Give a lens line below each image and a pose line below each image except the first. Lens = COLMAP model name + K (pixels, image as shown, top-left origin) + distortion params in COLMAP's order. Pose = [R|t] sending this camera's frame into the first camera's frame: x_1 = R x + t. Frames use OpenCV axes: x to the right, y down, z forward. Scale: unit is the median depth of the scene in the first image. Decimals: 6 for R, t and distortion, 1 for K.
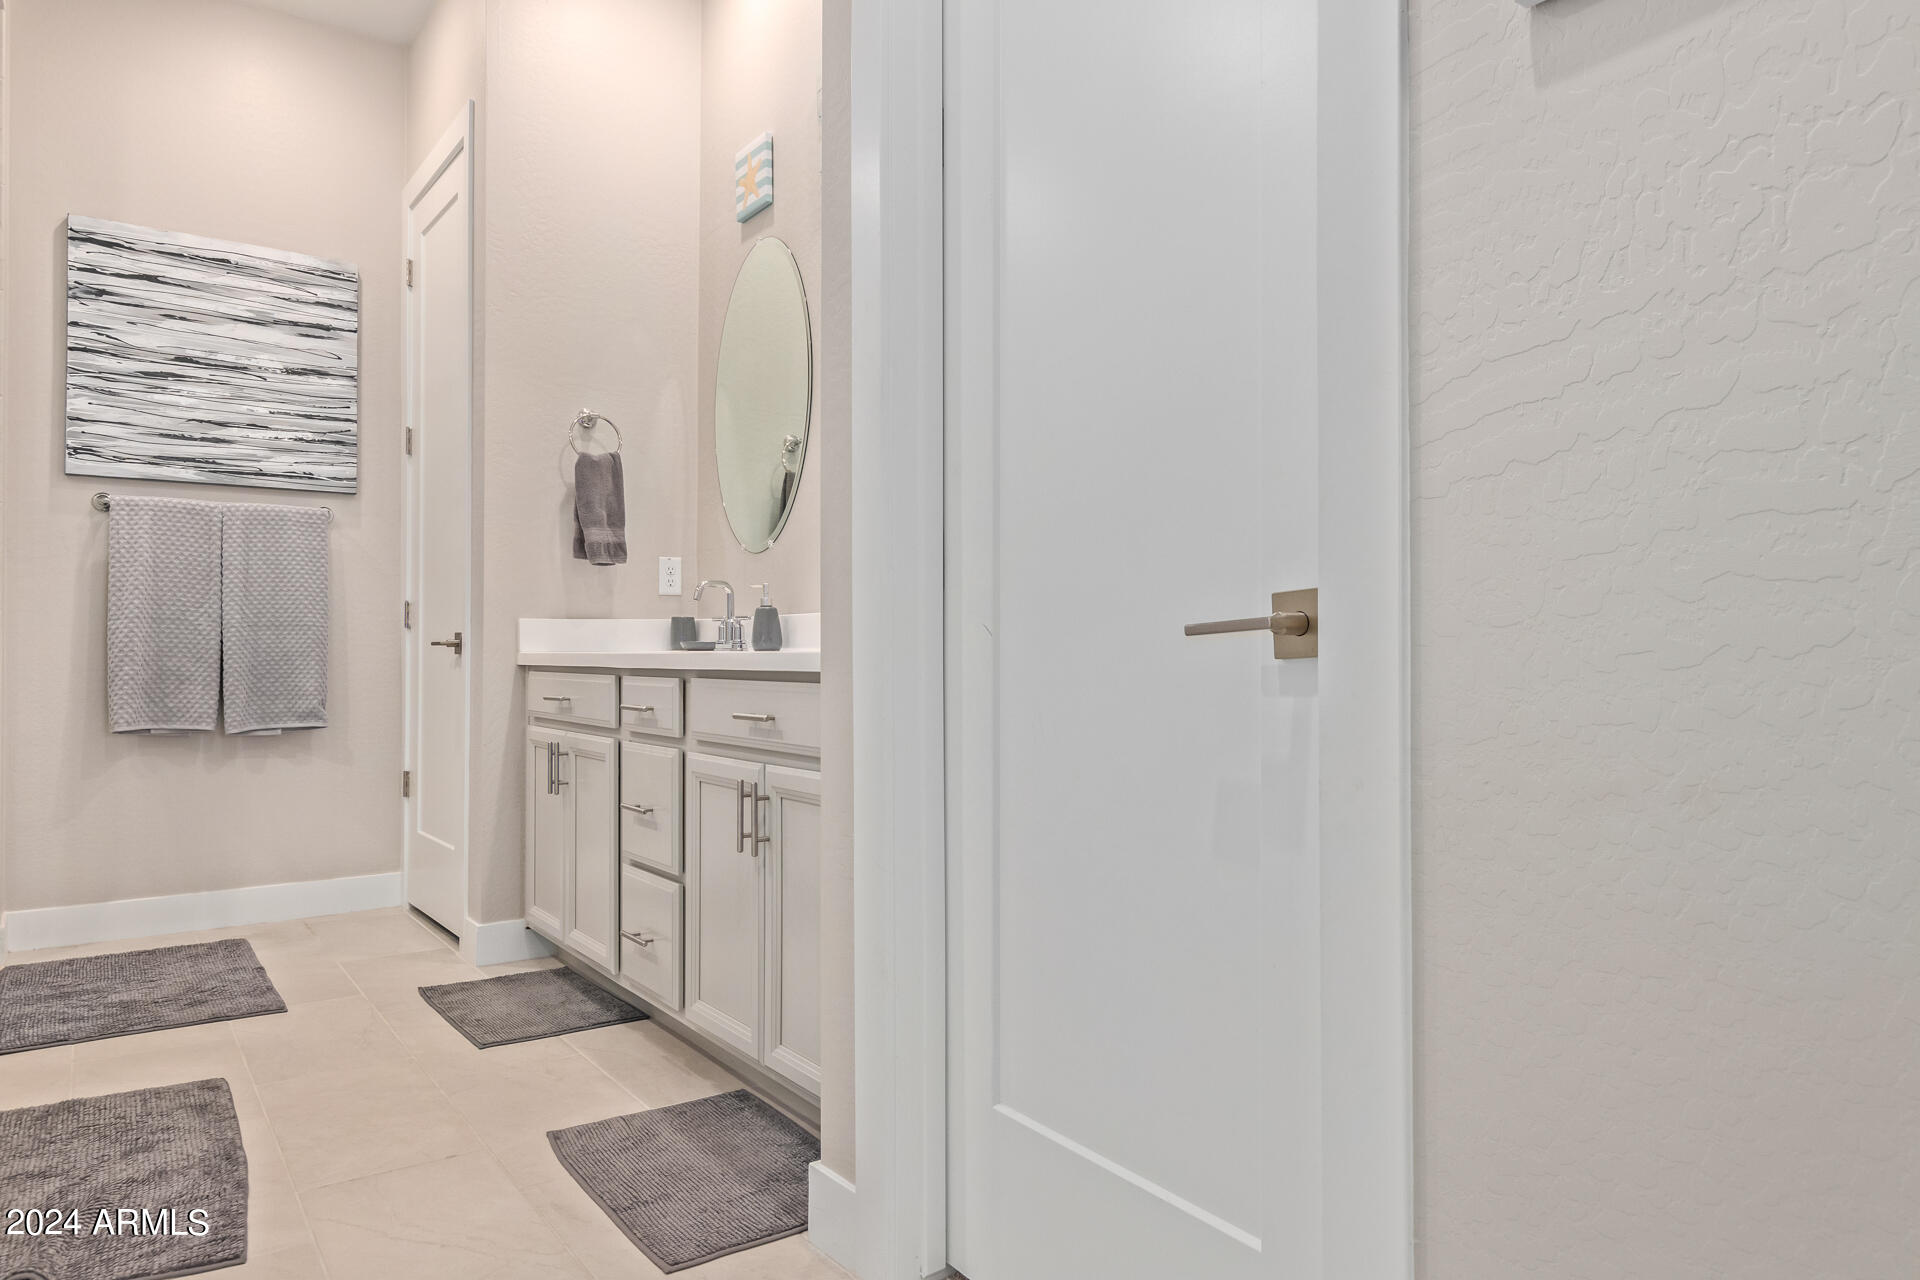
lens RADIAL K [[1205.1, 0, 958.9], [0, 1205.1, 645.4], [0, 0, 1]] dist [-0.002797, 0.000475]
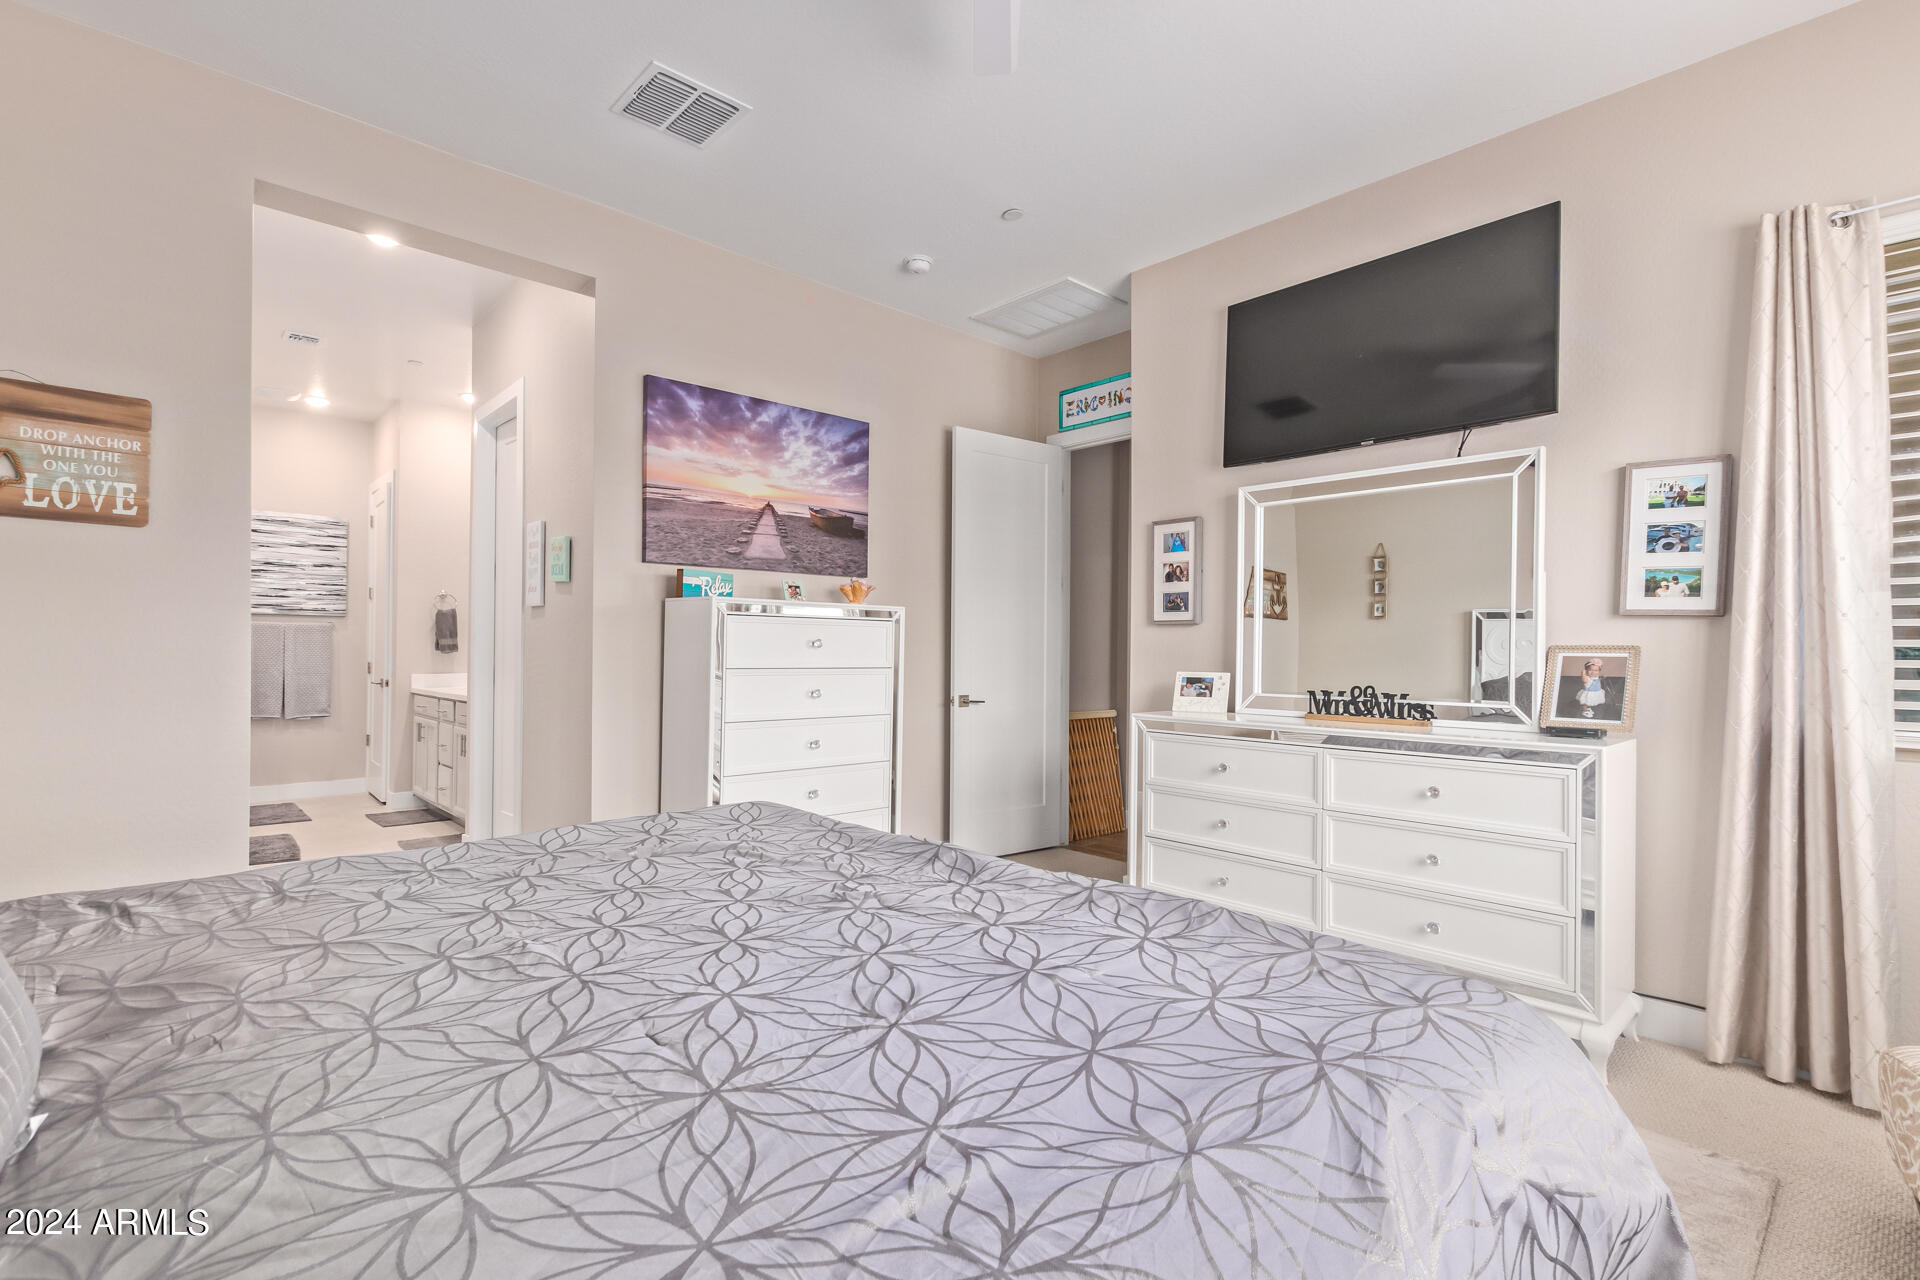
lens RADIAL K [[880.1, 0, 961.2], [0, 880.1, 640.1], [0, 0, 1]] dist [-0.001021, -0.000450]
pose [[0.991441, 0.009114, 0.130240, 0.502230], [-0.008634, 0.999954, -0.004252, -0.088350], [-0.130273, 0.003091, 0.991473, -0.922137]]
